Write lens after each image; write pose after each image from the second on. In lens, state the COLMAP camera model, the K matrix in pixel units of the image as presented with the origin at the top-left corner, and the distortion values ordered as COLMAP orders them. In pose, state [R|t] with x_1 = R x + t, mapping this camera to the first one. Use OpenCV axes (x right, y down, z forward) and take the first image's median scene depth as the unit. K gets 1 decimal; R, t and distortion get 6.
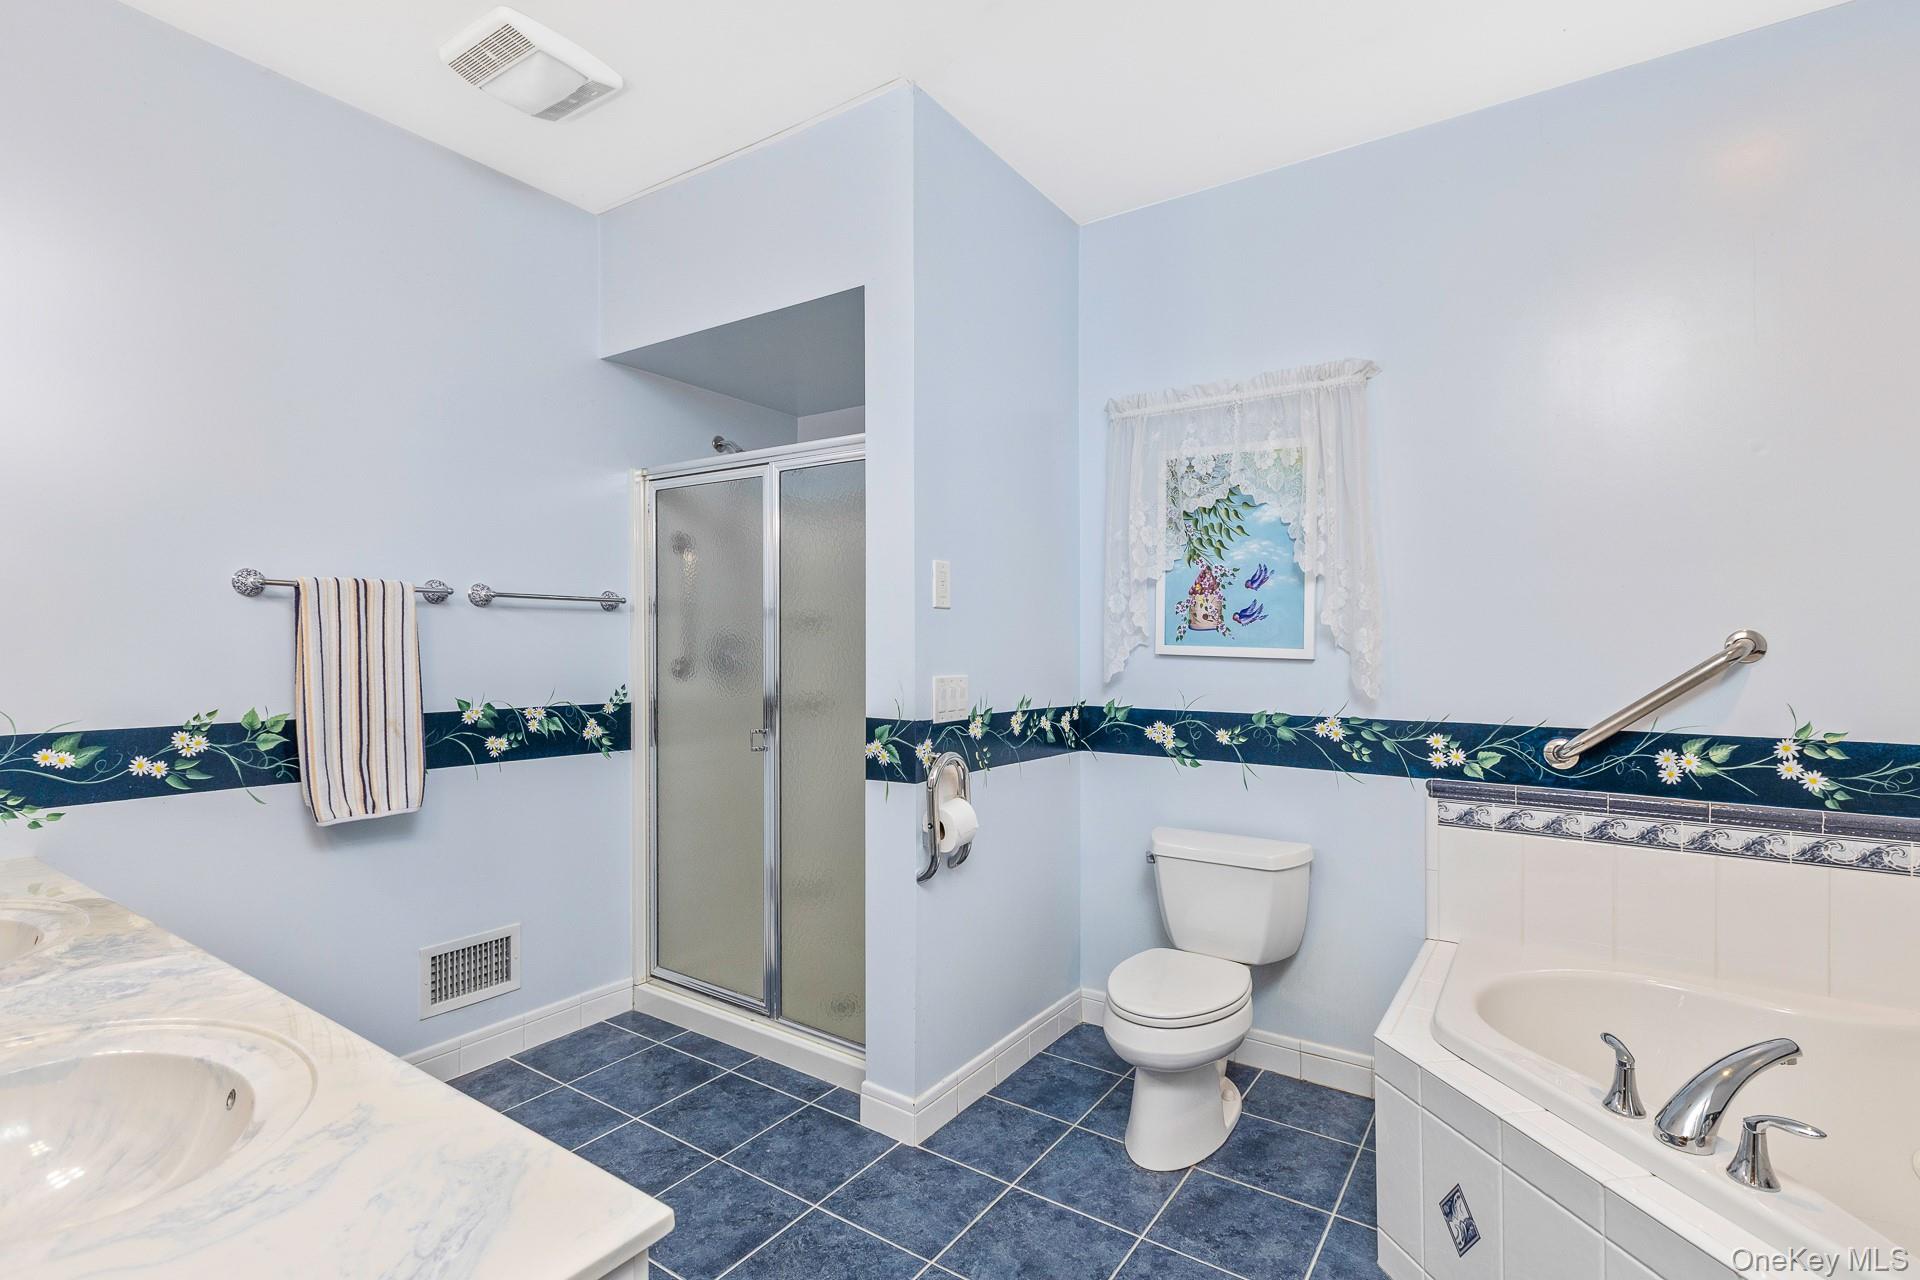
lens RADIAL K [[895.3, 0, 951.0], [0, 895.3, 647.6], [0, 0, 1]] dist [0.007846, -0.001124]
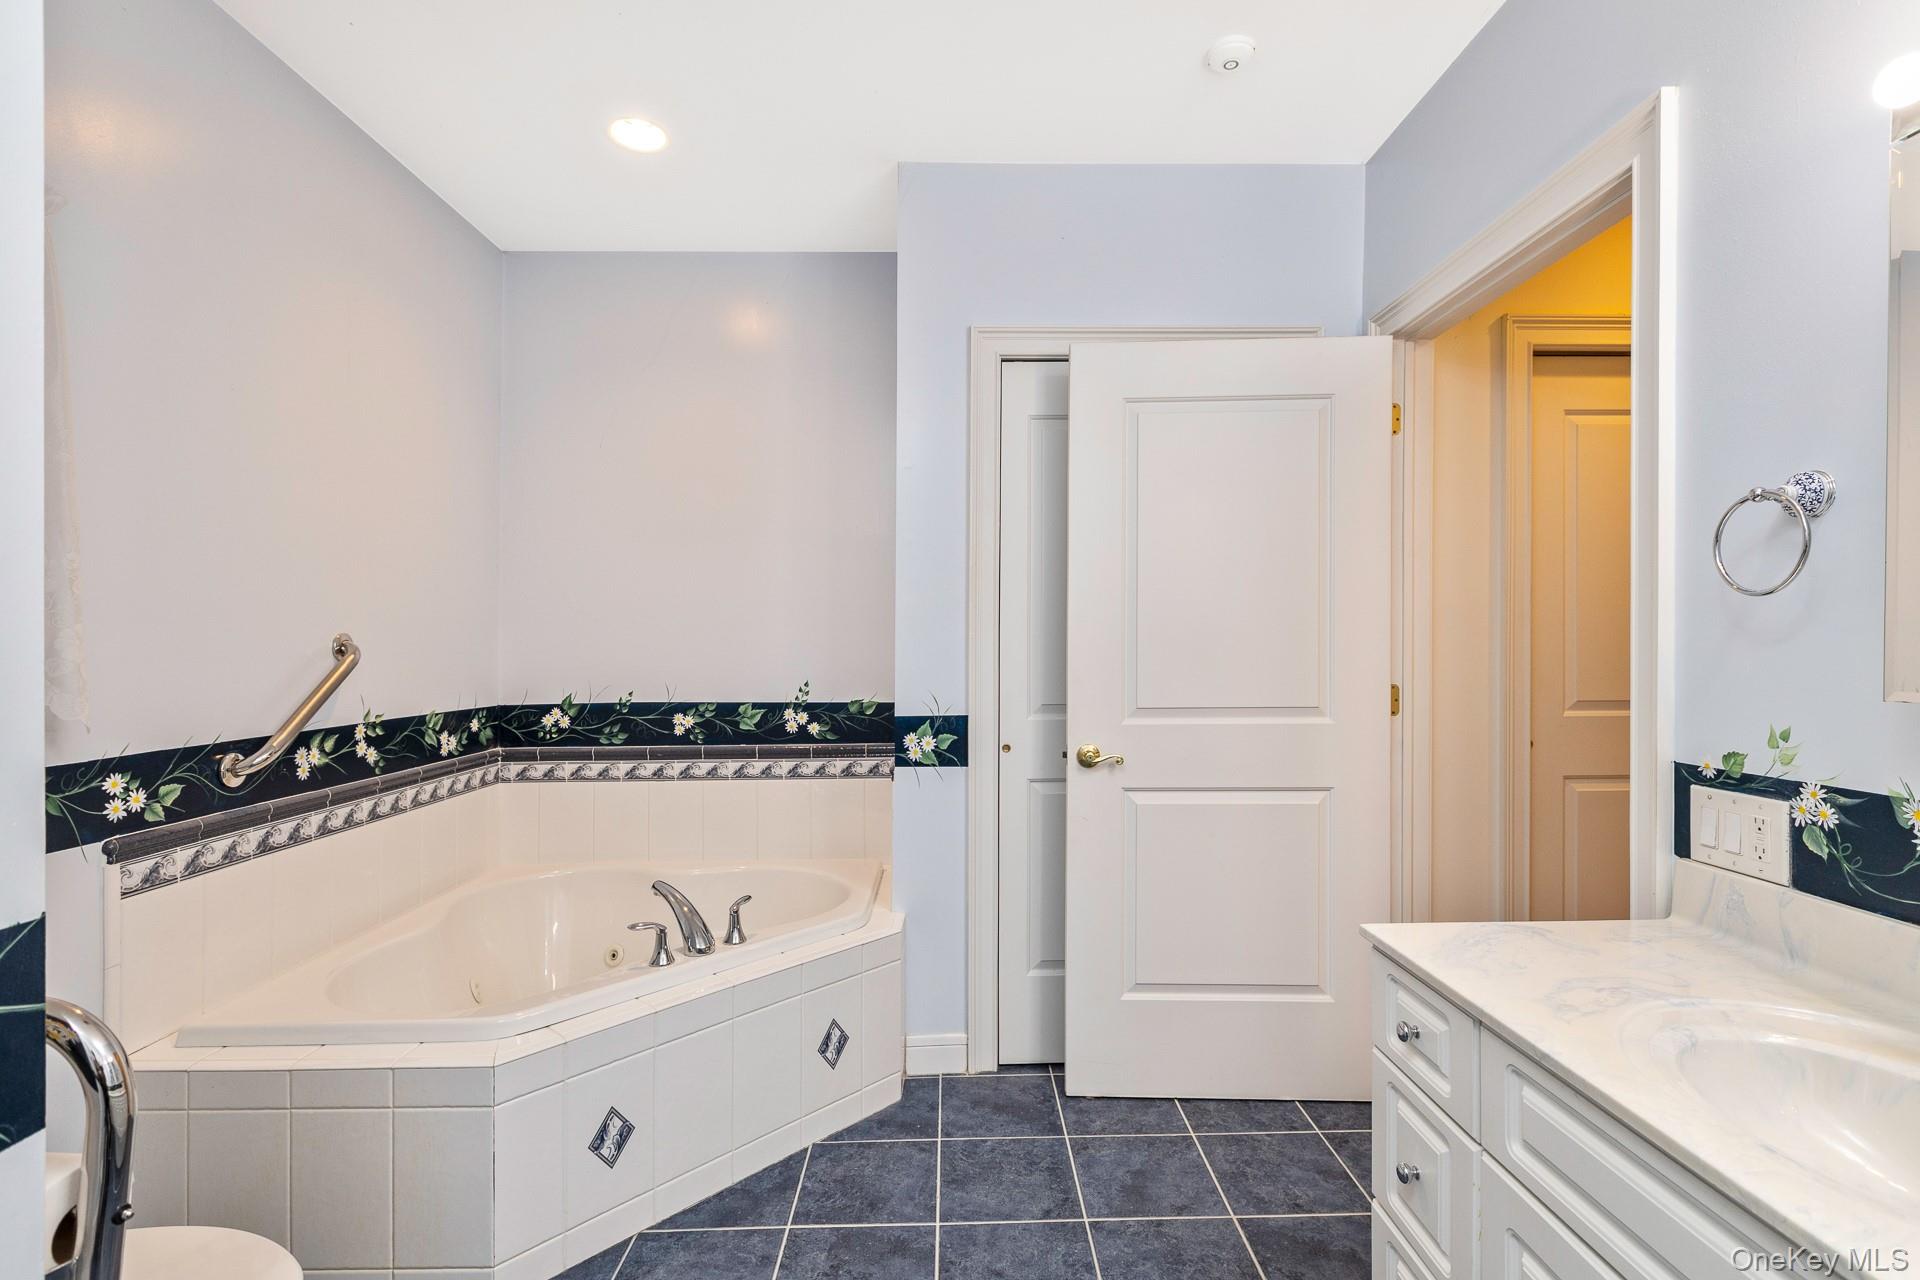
lens RADIAL K [[895.3, 0, 951.9], [0, 895.3, 638.3], [0, 0, 1]] dist [0.007846, -0.001124]
pose [[-0.565784, 0.004898, 0.824539, -0.460814], [0.014304, 0.999890, 0.003876, -0.005808], [-0.824429, 0.013987, -0.565792, 0.912447]]
